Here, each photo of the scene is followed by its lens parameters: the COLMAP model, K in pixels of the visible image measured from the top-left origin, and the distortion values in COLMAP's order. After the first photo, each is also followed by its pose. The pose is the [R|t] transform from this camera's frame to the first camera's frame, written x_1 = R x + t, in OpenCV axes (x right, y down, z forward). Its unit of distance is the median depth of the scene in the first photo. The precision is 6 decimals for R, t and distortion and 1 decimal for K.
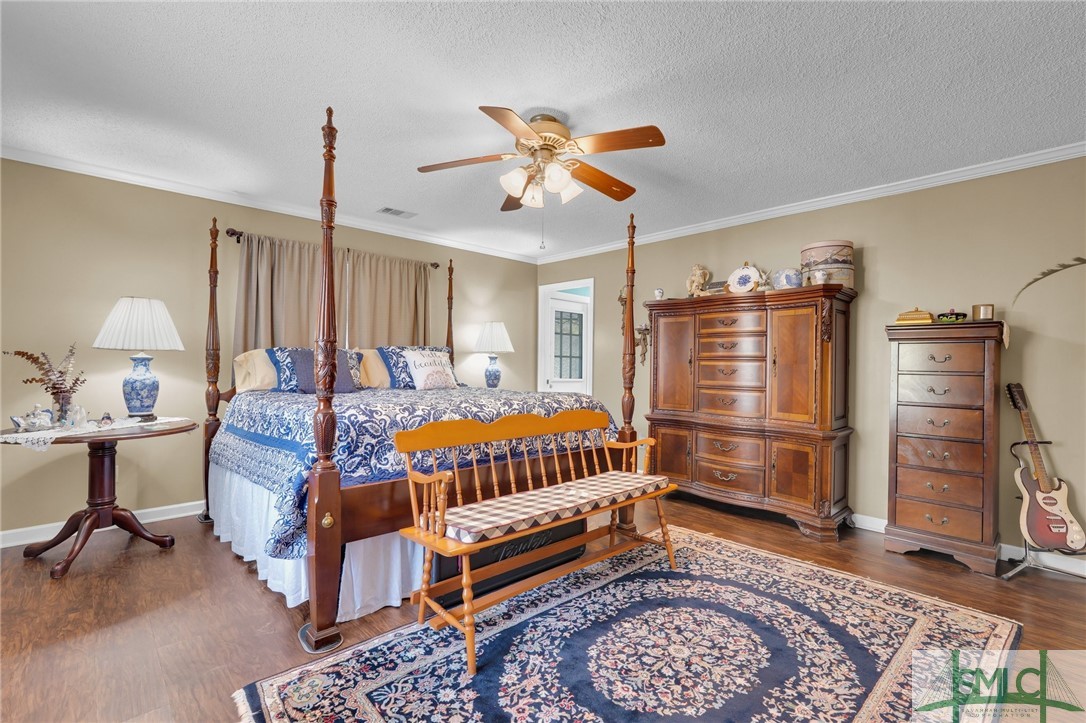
lens RADIAL K [[487.3, 0, 545.0], [0, 487.3, 363.2], [0, 0, 1]] dist [-0.009115, 0.000990]
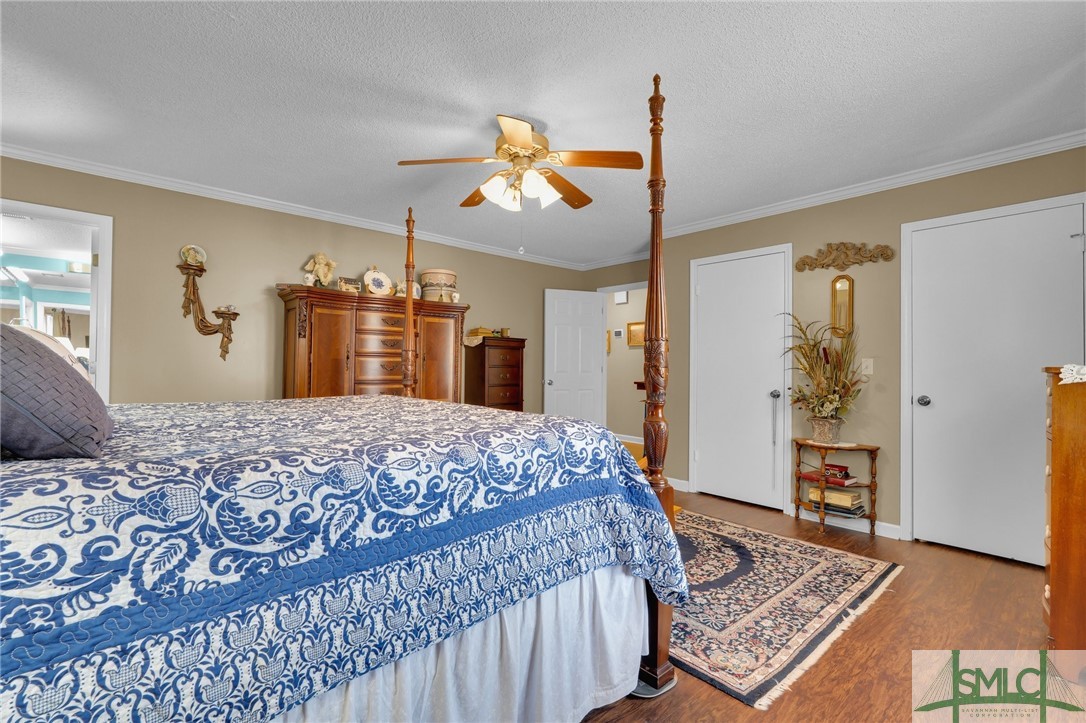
lens RADIAL K [[487.3, 0, 545.0], [0, 487.3, 363.2], [0, 0, 1]] dist [-0.009115, 0.000990]
pose [[0.023670, -0.003788, 0.999713, -0.933803], [-0.014772, 0.999882, 0.004139, -0.001857], [-0.999611, -0.014866, 0.023611, 0.822591]]
